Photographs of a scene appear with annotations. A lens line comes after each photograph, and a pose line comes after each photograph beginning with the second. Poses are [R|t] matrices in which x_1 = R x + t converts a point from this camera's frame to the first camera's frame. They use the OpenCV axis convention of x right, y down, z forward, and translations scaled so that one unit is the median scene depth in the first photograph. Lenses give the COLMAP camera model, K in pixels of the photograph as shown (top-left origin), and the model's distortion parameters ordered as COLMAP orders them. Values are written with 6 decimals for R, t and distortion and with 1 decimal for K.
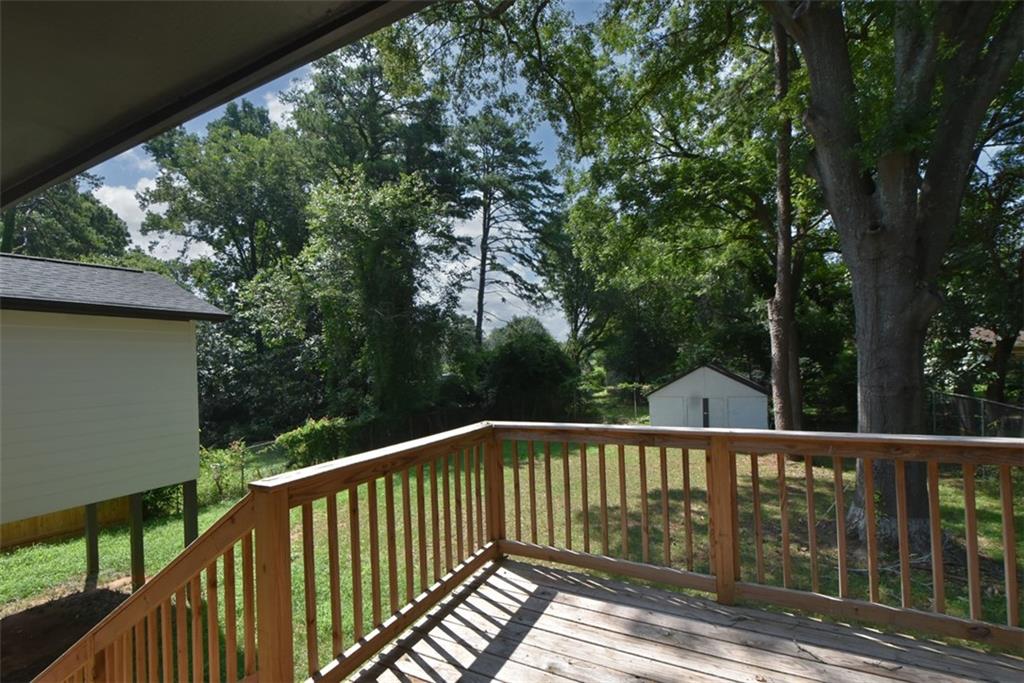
lens RADIAL K [[452.0, 0, 512.6], [0, 452.0, 358.3], [0, 0, 1]] dist [-0.001281, -0.001081]
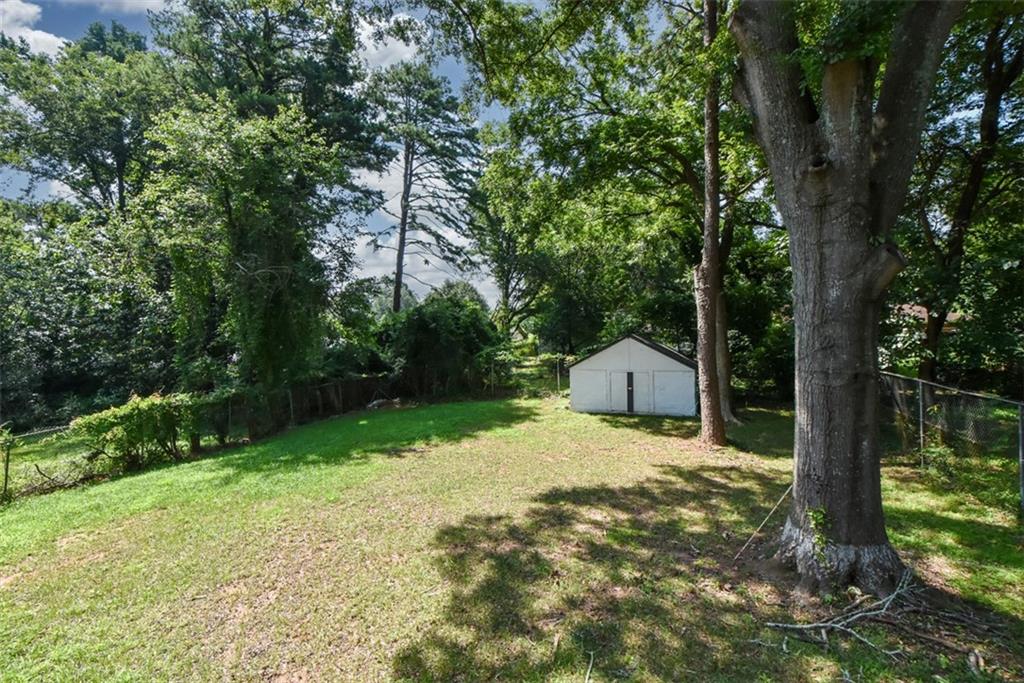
lens RADIAL K [[404.4, 0, 510.5], [0, 404.4, 311.4], [0, 0, 1]] dist [-0.000250, -0.000156]
pose [[0.997696, 0.023417, 0.063674, 0.115816], [-0.021485, 0.999293, -0.030861, -0.004468], [-0.064351, 0.029421, 0.997494, 0.169383]]
